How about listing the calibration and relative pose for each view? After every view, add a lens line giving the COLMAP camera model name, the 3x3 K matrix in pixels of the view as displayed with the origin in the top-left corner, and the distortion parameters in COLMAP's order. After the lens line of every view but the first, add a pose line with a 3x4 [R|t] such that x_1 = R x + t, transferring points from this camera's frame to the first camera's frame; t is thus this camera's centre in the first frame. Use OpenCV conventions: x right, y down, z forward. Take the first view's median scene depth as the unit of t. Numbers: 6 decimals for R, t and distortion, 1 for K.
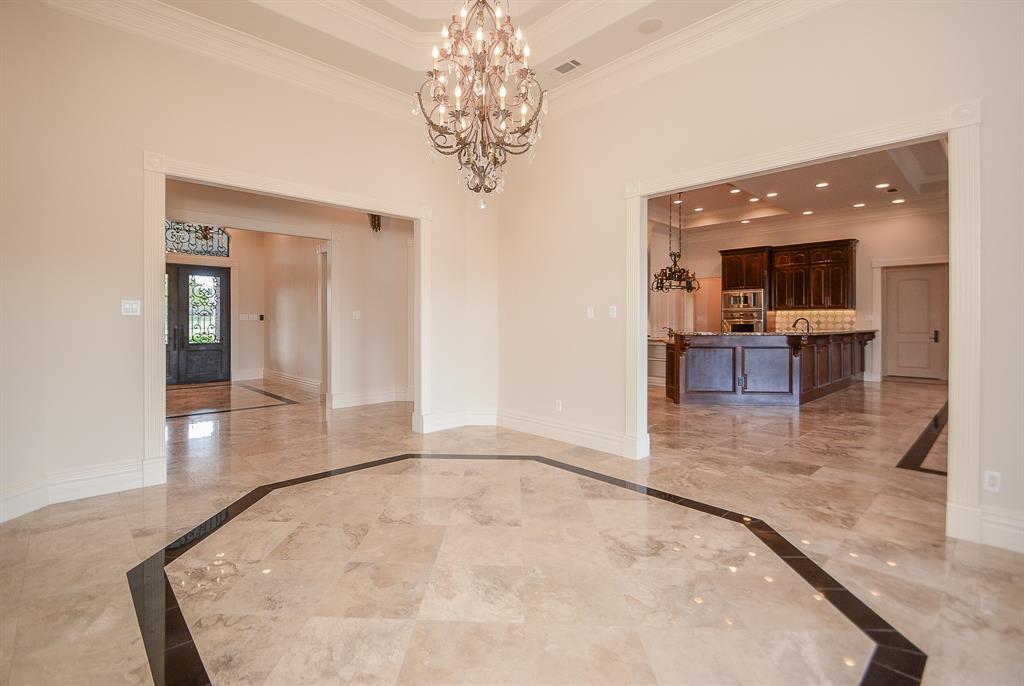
lens RADIAL K [[454.1, 0, 498.2], [0, 454.1, 316.9], [0, 0, 1]] dist [0.002033, -0.000701]
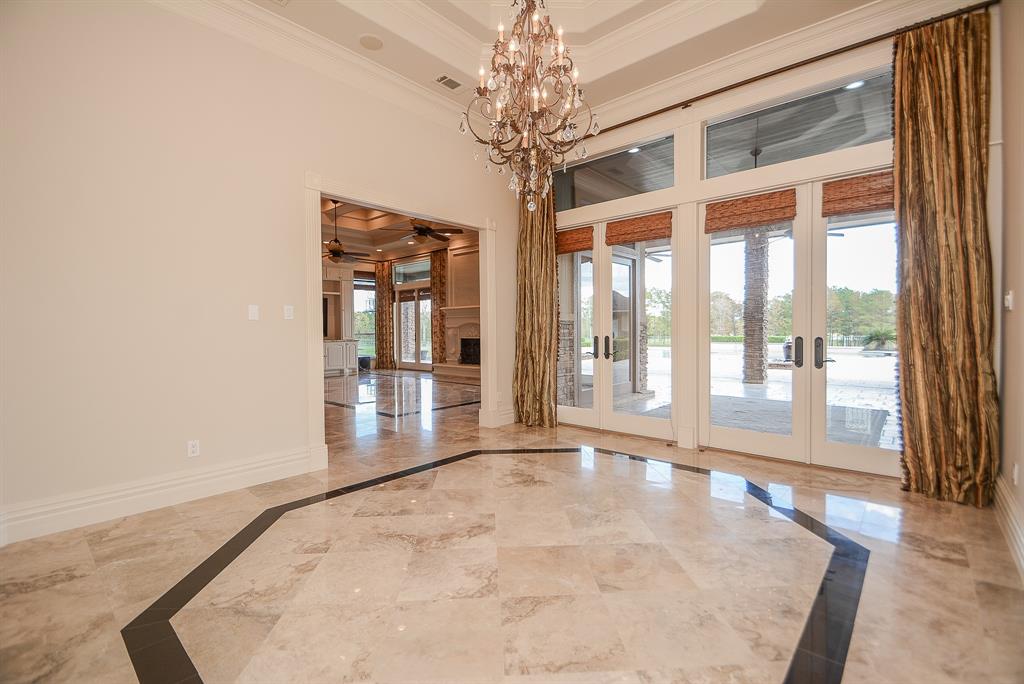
lens RADIAL K [[454.1, 0, 511.0], [0, 454.1, 334.0], [0, 0, 1]] dist [0.002033, -0.000701]
pose [[-0.072958, -0.017908, 0.997174, -1.021186], [0.003929, 0.999826, 0.018244, 0.039609], [-0.997327, 0.005249, -0.072875, 1.091262]]
